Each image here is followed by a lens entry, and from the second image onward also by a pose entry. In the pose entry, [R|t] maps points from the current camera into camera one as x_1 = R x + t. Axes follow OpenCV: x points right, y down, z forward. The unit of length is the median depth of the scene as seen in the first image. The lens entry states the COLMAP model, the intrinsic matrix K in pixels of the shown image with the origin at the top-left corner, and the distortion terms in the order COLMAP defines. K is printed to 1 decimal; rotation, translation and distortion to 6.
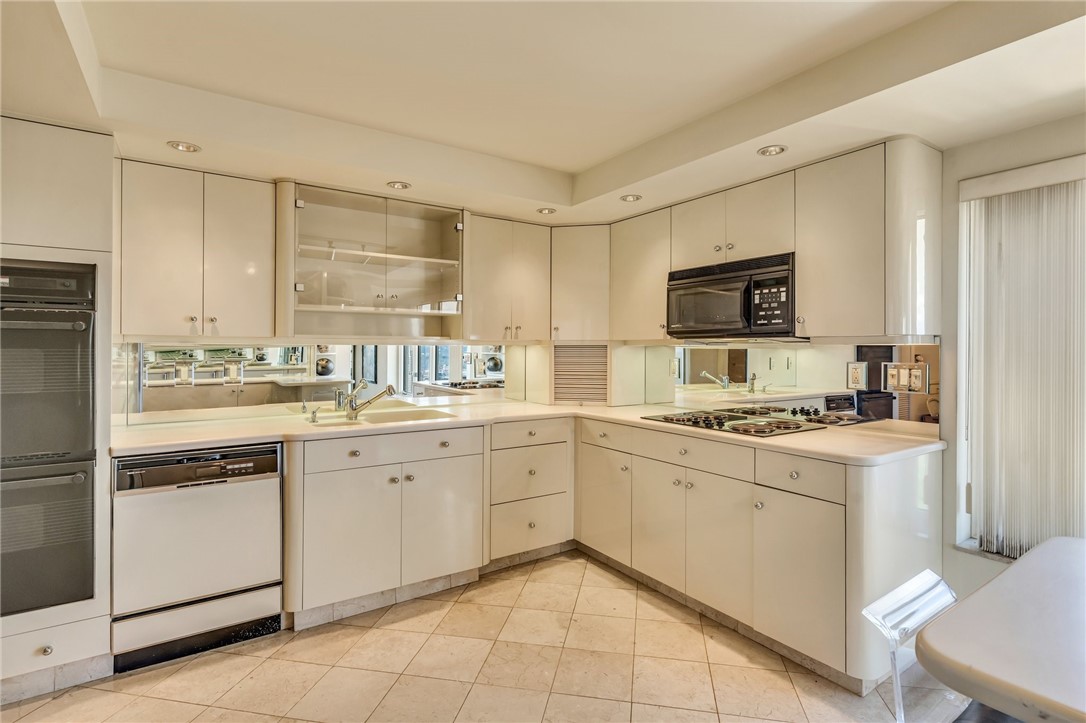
lens RADIAL K [[526.7, 0, 541.9], [0, 526.7, 351.1], [0, 0, 1]] dist [0.001435, -0.000136]
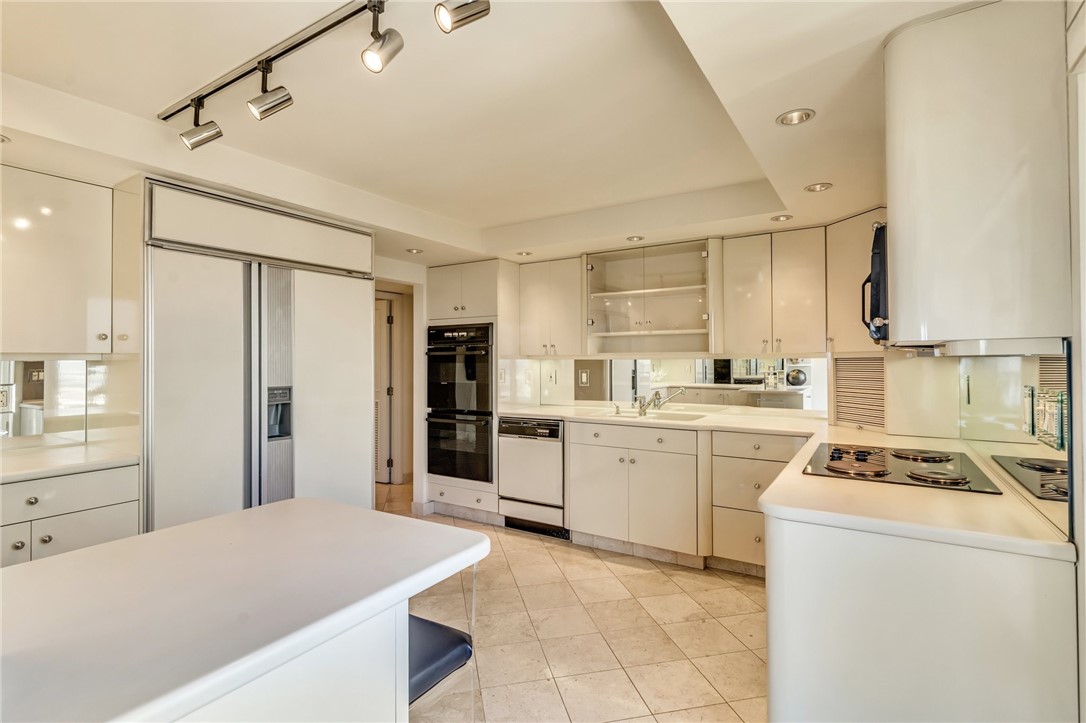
lens RADIAL K [[514.8, 0, 543.0], [0, 514.8, 361.5], [0, 0, 1]] dist [0.003363, 0.000323]
pose [[0.405899, -0.001451, -0.913917, 0.841438], [0.002453, 0.999997, -0.000499, -0.007479], [0.913915, -0.002040, 0.405901, 0.279271]]
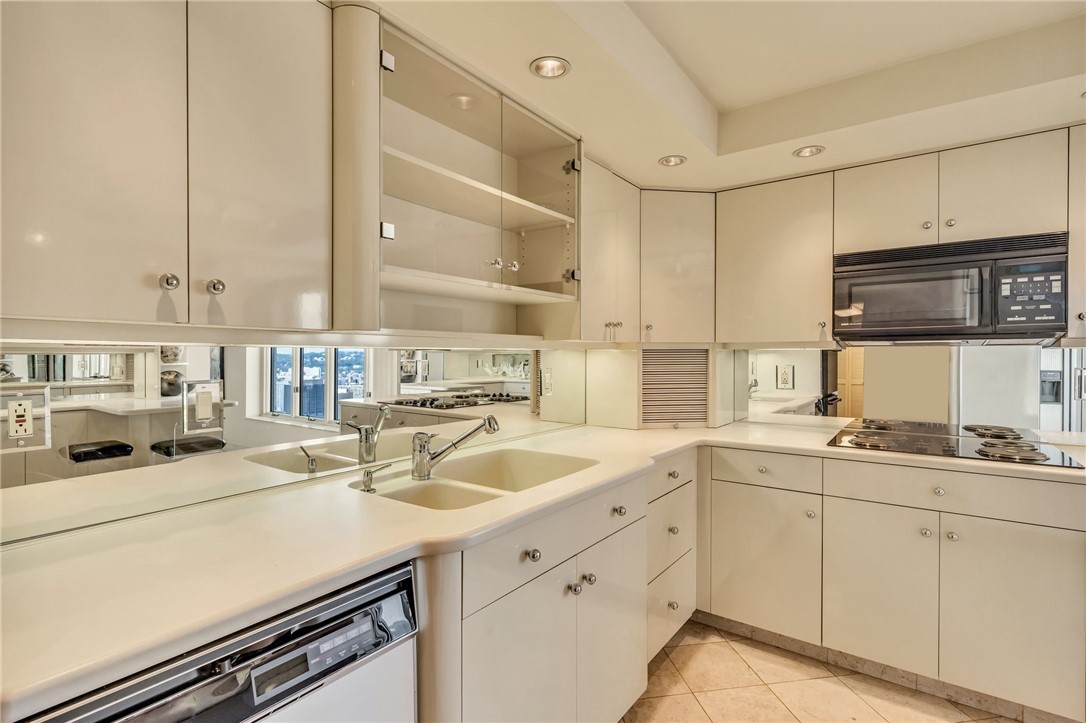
lens RADIAL K [[514.8, 0, 543.0], [0, 514.8, 361.5], [0, 0, 1]] dist [0.003363, 0.000323]
pose [[0.935340, -0.009066, 0.353633, -0.499831], [0.006320, 0.999940, 0.008919, -0.002431], [-0.353693, -0.006107, 0.935342, 0.501988]]
